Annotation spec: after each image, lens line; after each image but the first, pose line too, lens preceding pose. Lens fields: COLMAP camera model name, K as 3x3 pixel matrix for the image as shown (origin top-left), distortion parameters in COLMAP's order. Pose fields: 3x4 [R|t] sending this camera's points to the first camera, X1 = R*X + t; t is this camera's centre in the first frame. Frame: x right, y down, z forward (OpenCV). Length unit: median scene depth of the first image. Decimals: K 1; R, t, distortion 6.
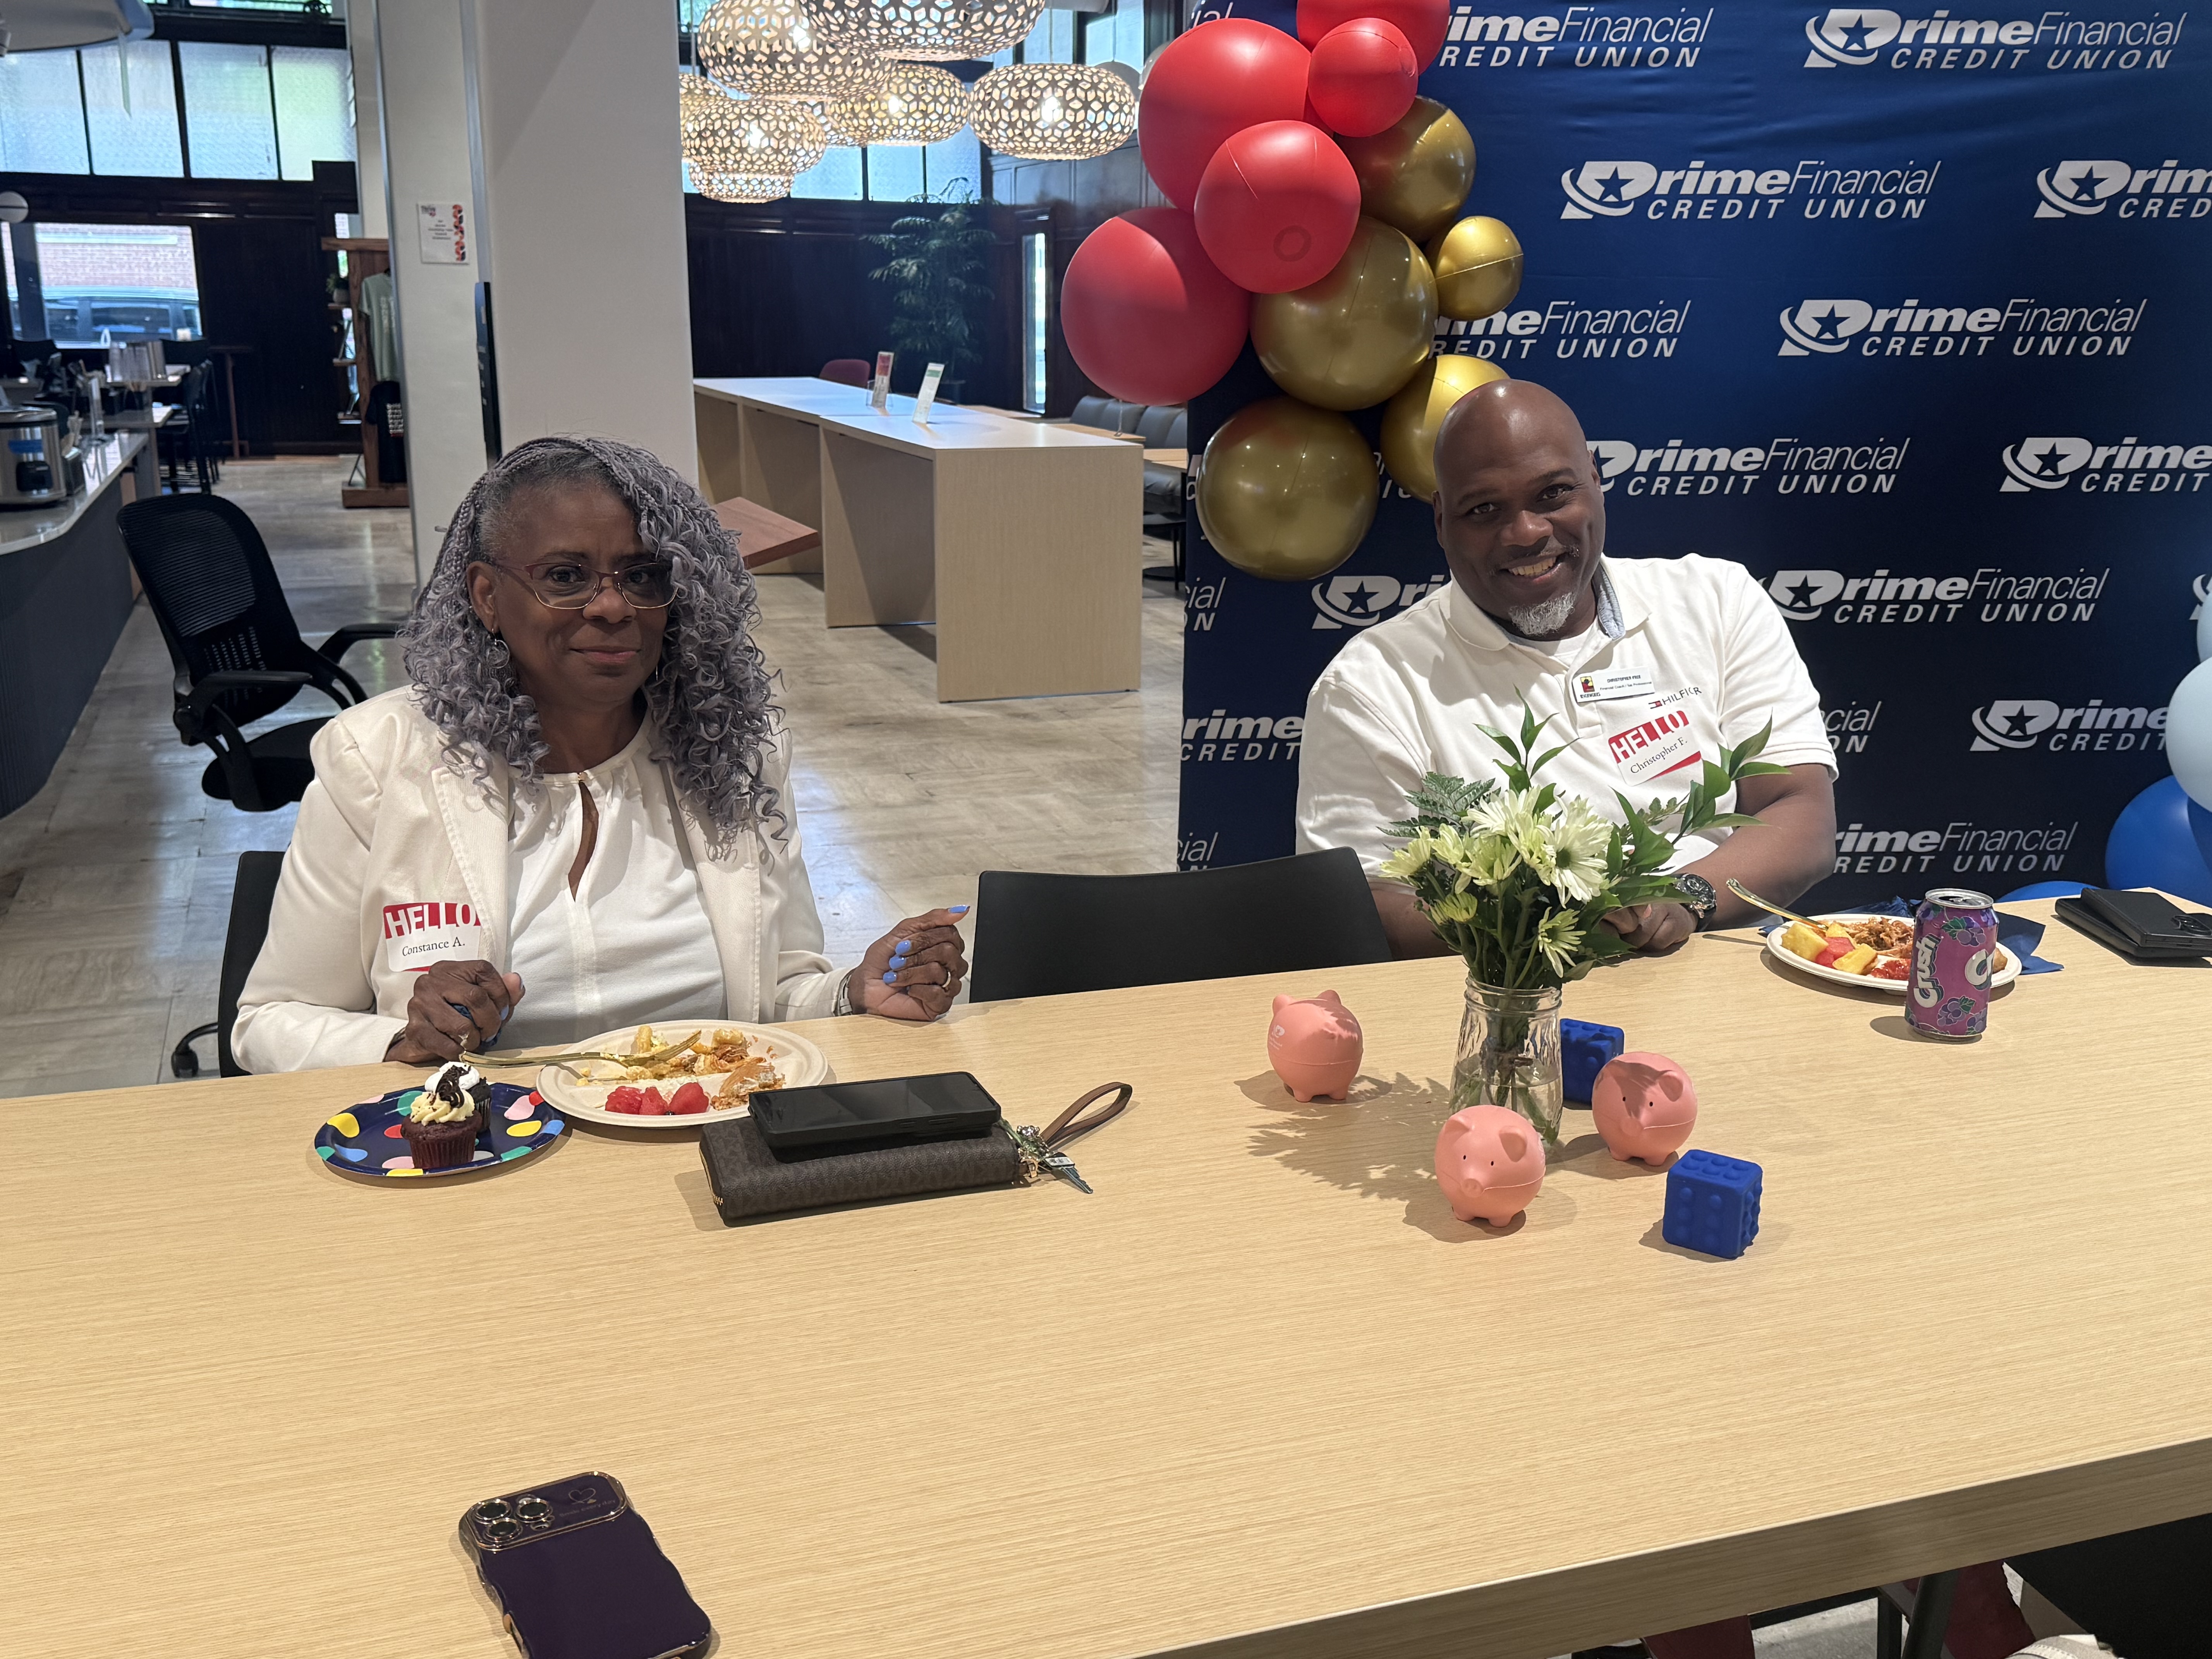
lens RADIAL K [[2110.3, 0, 1106.0], [0, 2110.3, 829.5], [0, 0, 1]] dist [-0.004251, -0.016958]
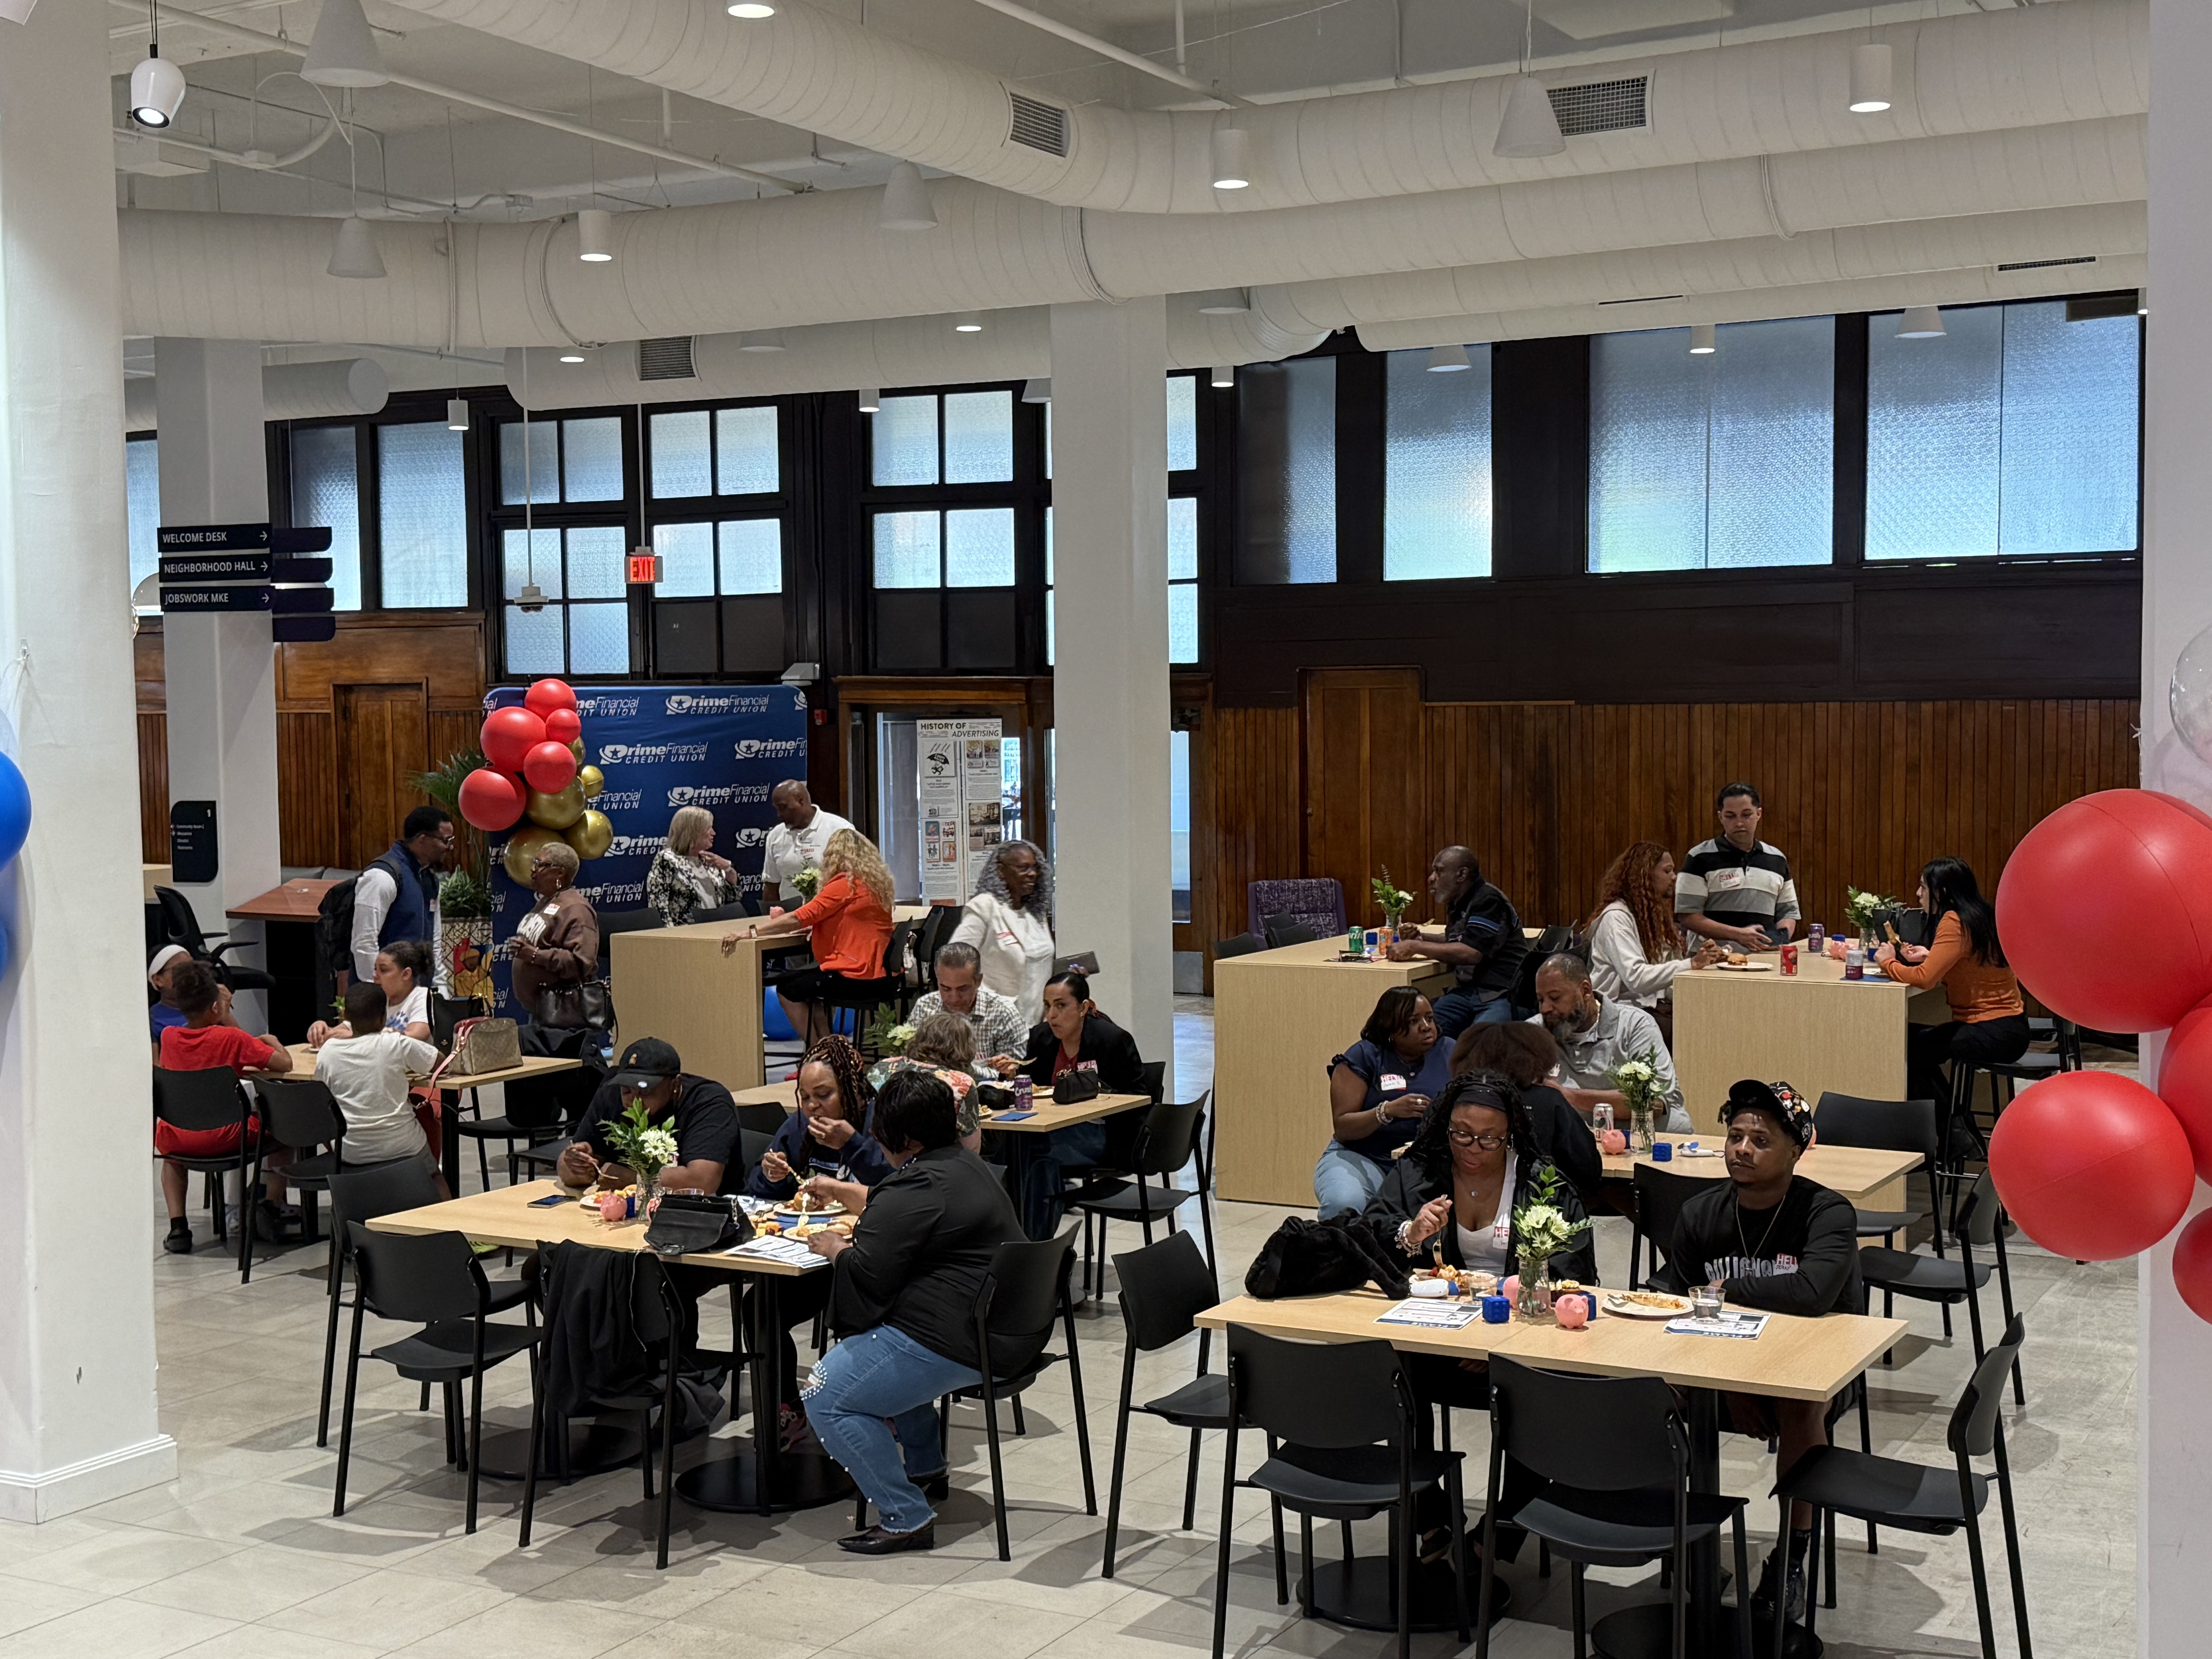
lens RADIAL K [[2731.0, 0, 1106.0], [0, 2731.0, 829.5], [0, 0, 1]] dist [-0.005156, -0.003941]
pose [[0.746922, -0.051254, 0.662934, -1.829336], [0.183638, 0.974147, -0.131588, 0.441611], [-0.639050, 0.220026, 0.737023, -2.296359]]
